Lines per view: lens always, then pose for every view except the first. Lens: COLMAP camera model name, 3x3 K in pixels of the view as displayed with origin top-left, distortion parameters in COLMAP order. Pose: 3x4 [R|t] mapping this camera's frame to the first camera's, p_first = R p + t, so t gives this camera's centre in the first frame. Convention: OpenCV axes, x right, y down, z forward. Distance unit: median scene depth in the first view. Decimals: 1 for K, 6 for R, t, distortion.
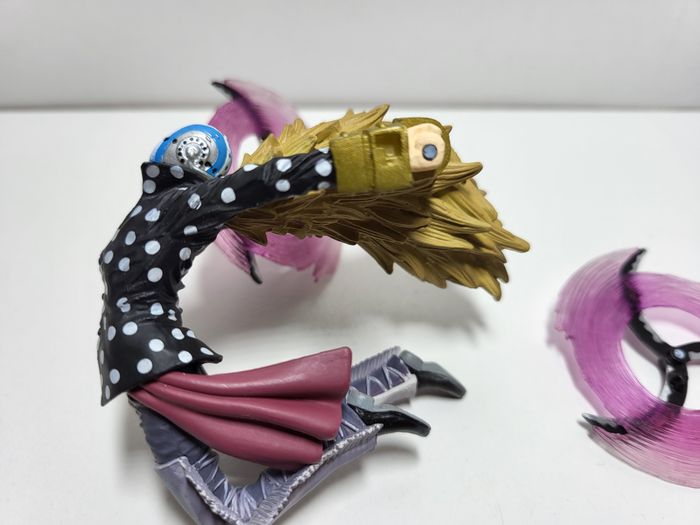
lens RADIAL K [[571.4, 0, 362.9], [0, 571.4, 268.4], [0, 0, 1]] dist [-0.005797, -0.017870]
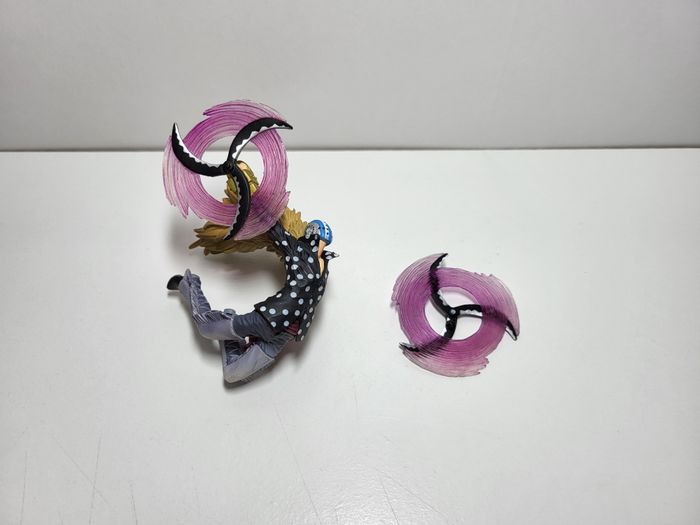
lens RADIAL K [[571.4, 0, 350.2], [0, 571.4, 255.3], [0, 0, 1]] dist [-0.005797, -0.017870]
pose [[0.999730, -0.014479, 0.018172, 0.165850], [0.012780, 0.995826, 0.090372, -0.218804], [-0.019405, -0.090116, 0.995742, -0.908368]]
